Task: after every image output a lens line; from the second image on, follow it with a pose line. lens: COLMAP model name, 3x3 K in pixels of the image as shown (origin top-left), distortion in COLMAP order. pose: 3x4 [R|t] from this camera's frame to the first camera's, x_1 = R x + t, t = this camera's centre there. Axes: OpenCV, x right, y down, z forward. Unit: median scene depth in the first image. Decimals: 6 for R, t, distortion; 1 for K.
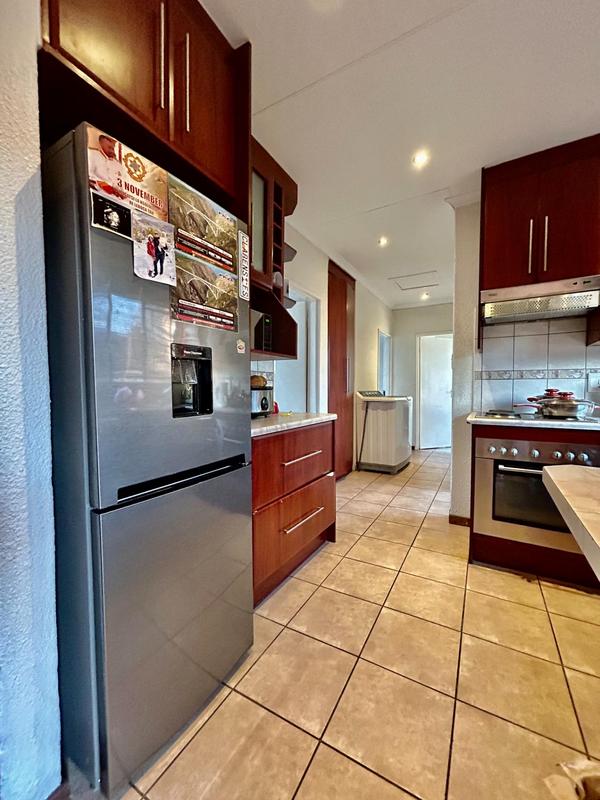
lens RADIAL K [[322.6, 0, 300.6], [0, 322.6, 399.3], [0, 0, 1]] dist [-0.003398, 0.001884]
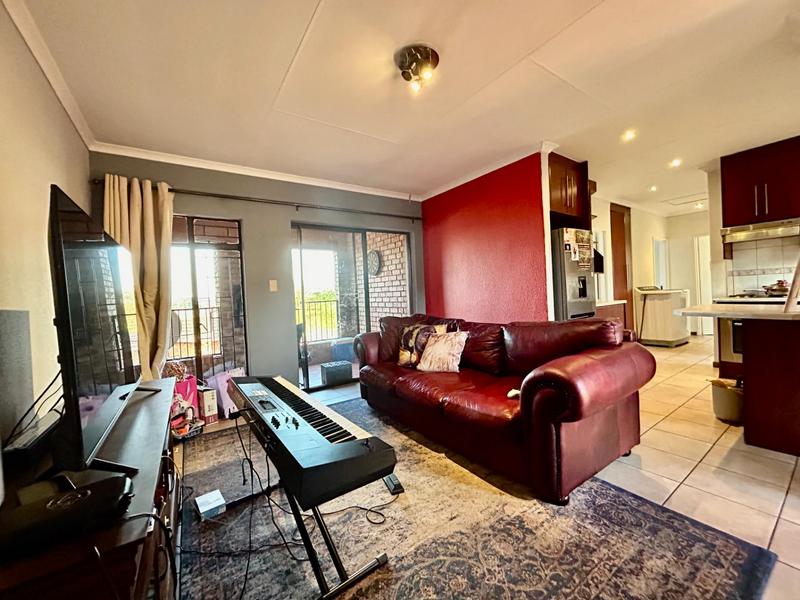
lens RADIAL K [[322.6, 0, 397.5], [0, 322.6, 299.4], [0, 0, 1]] dist [-0.003398, 0.001884]
pose [[0.902174, -0.037294, -0.429757, -0.298943], [0.033318, 0.999304, -0.016776, 0.030173], [0.430084, 0.000816, 0.902789, -1.331558]]
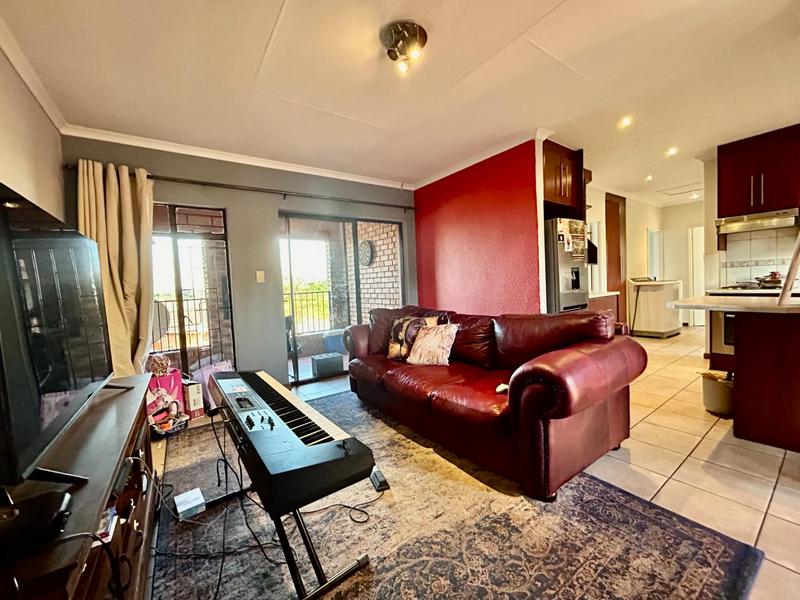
lens RADIAL K [[322.6, 0, 397.5], [0, 322.6, 299.3], [0, 0, 1]] dist [-0.003398, 0.001884]
pose [[0.907756, -0.024325, -0.418792, -0.288656], [0.033000, 0.999364, 0.013483, 0.024598], [0.418198, -0.026059, 0.907982, -1.291615]]
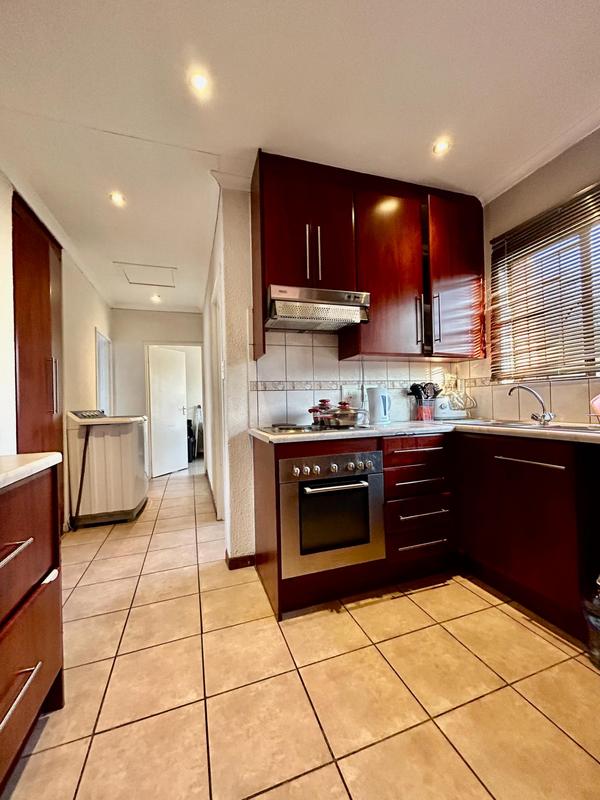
lens RADIAL K [[322.6, 0, 301.8], [0, 322.6, 399.3], [0, 0, 1]] dist [-0.003398, 0.001884]
pose [[0.654541, -0.009452, 0.755968, -0.027250], [0.053513, 0.997993, -0.033855, -0.001918], [-0.754130, 0.062614, 0.653733, 0.379289]]
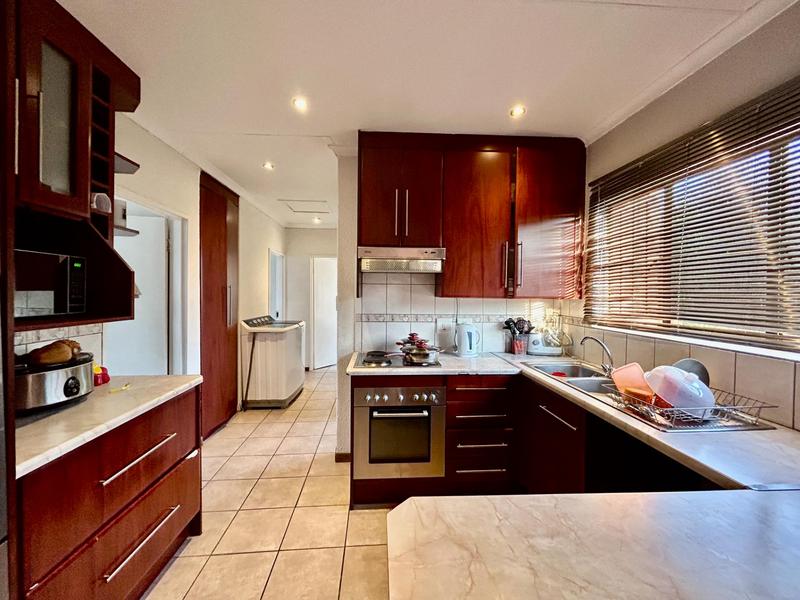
lens RADIAL K [[322.6, 0, 400.3], [0, 322.6, 298.1], [0, 0, 1]] dist [-0.003398, 0.001884]
pose [[0.827161, -0.003998, 0.561951, 0.073122], [0.010856, 0.999902, -0.008865, -0.146812], [-0.561861, 0.013434, 0.827123, 0.043756]]
